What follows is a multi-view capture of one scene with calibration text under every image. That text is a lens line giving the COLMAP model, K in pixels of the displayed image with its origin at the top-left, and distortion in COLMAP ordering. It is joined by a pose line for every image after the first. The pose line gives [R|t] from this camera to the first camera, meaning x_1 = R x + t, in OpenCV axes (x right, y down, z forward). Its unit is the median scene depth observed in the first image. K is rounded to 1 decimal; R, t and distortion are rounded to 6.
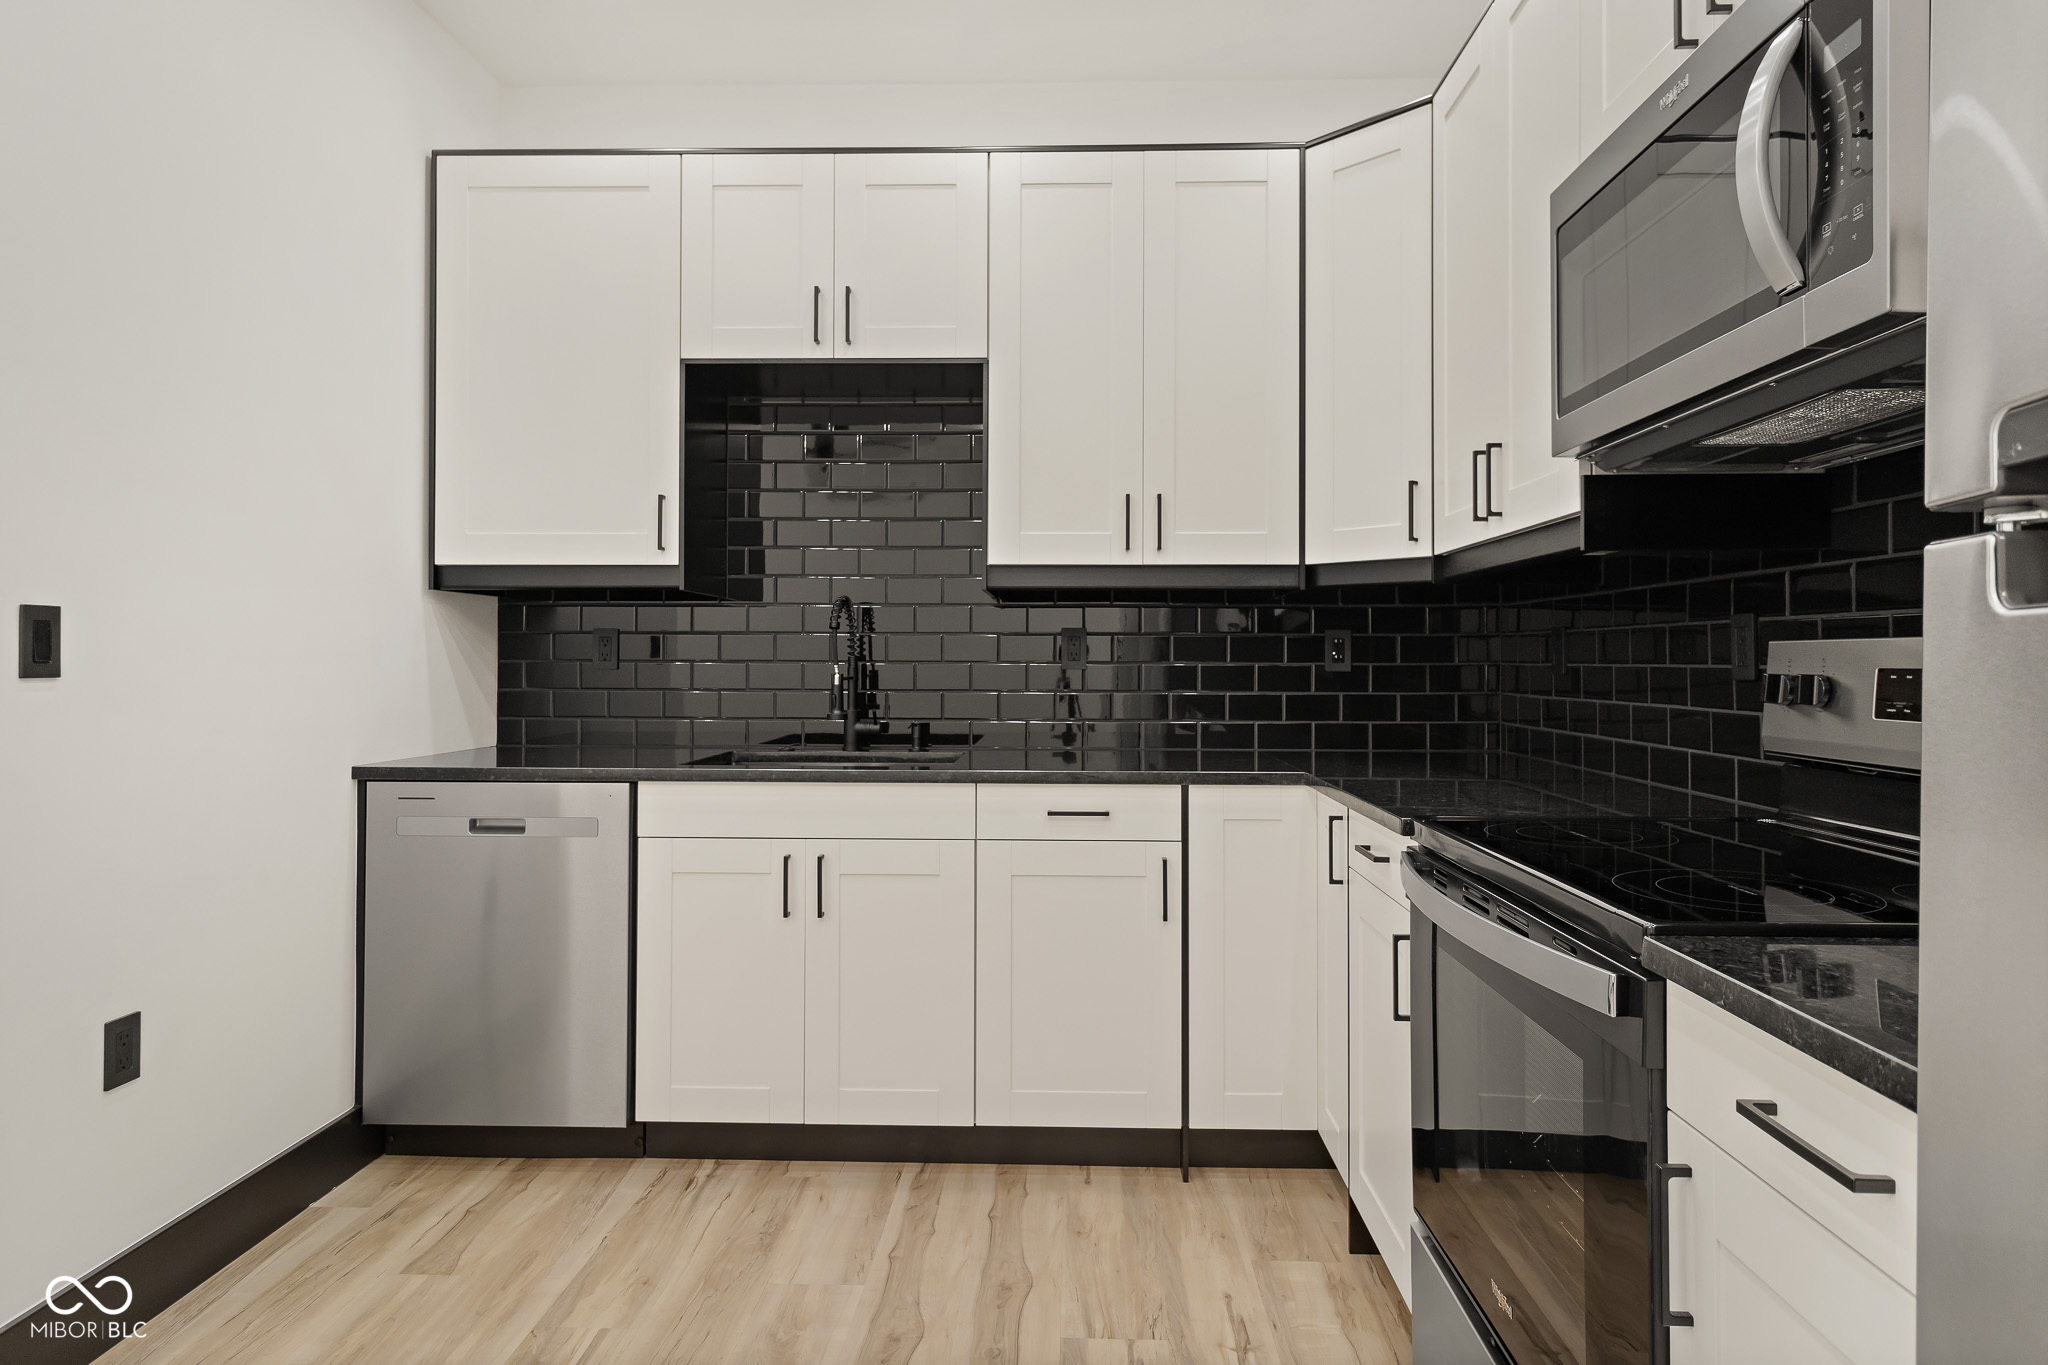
lens RADIAL K [[1157.9, 0, 1037.2], [0, 1157.9, 646.1], [0, 0, 1]] dist [-0.002078, 0.000620]
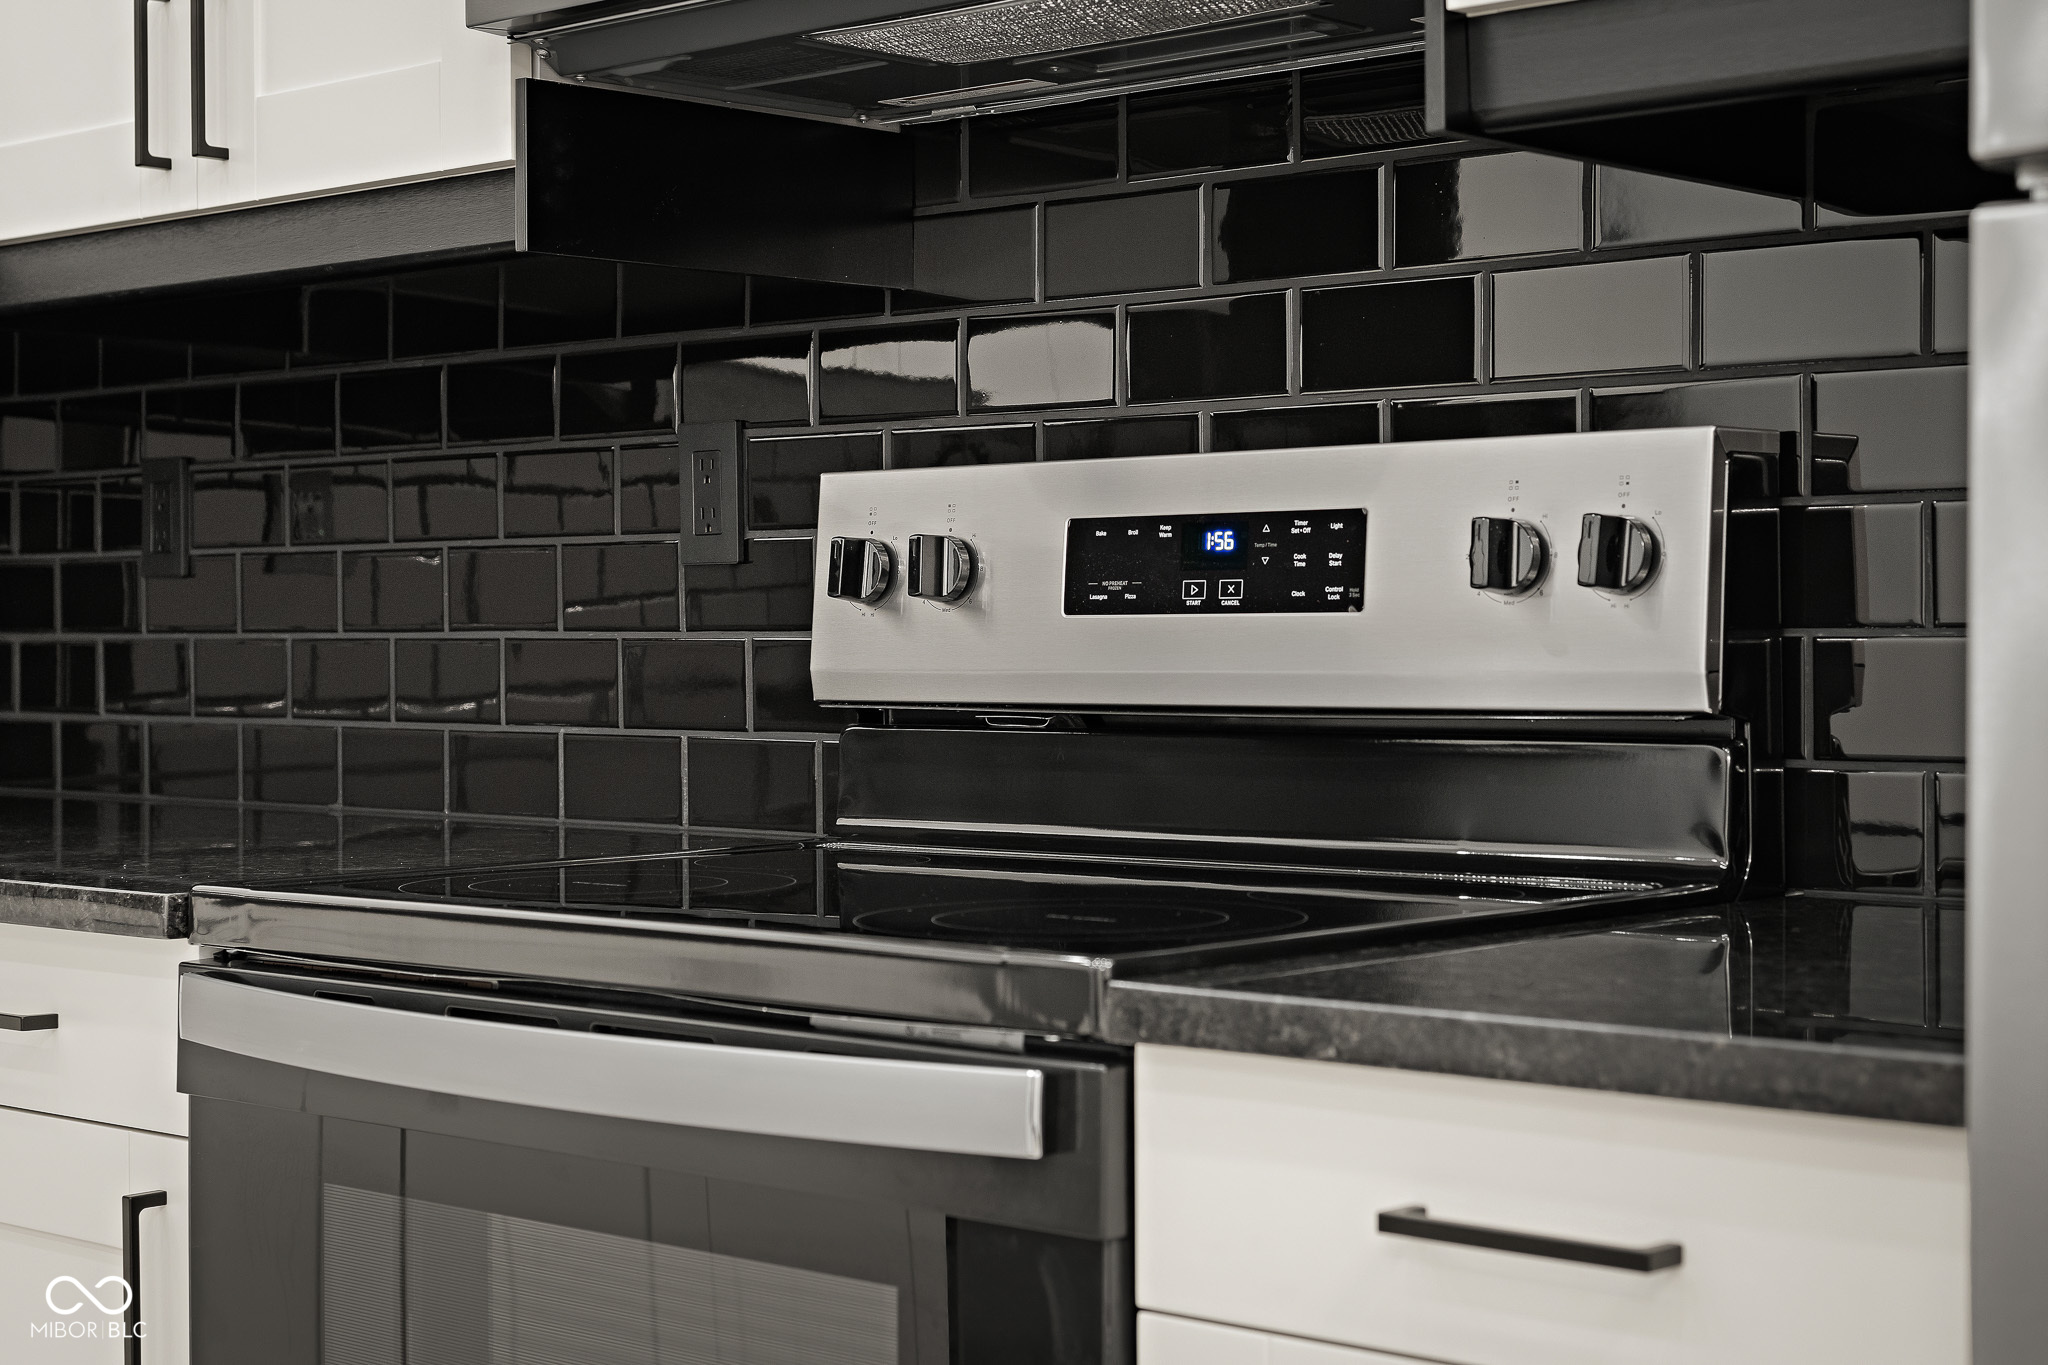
lens RADIAL K [[3338.1, 0, 1021.0], [0, 3338.1, 600.7], [0, 0, 1]] dist [-0.037167, 0.000000]
pose [[0.648156, 0.001526, 0.761506, -0.259901], [-0.003399, 0.999994, 0.000889, 0.033769], [-0.761500, -0.003164, 0.648157, 0.031211]]
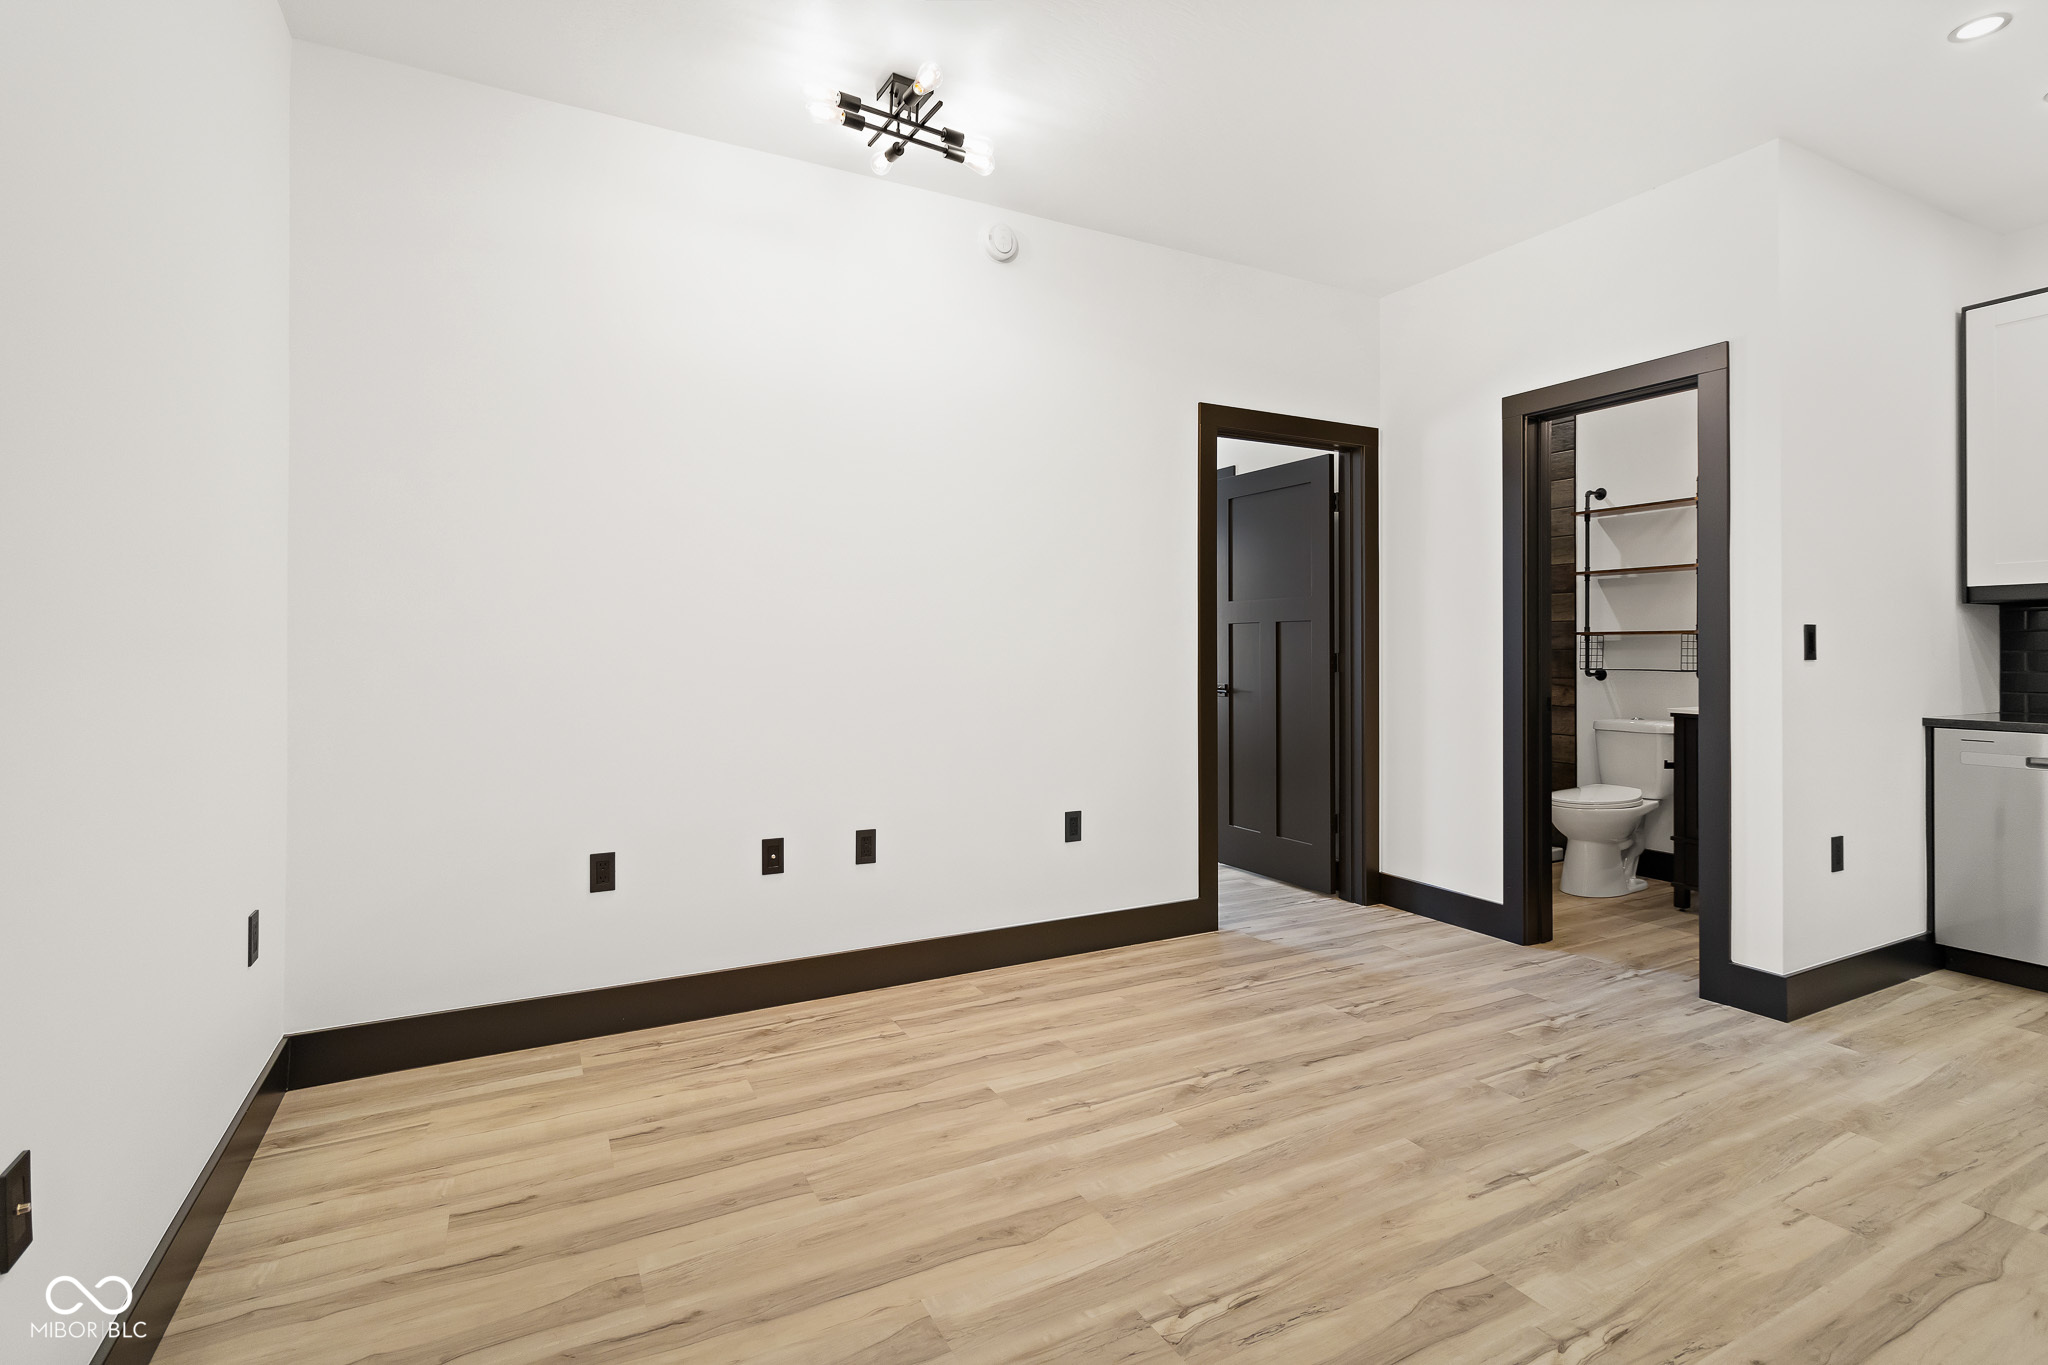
lens RADIAL K [[962.7, 0, 1048.7], [0, 962.7, 648.2], [0, 0, 1]] dist [-0.001587, 0.001636]
pose [[0.509755, -0.003692, -0.860312, -0.067845], [0.010081, 0.999948, 0.001682, -0.006257], [0.860260, -0.009530, 0.509766, -0.749460]]
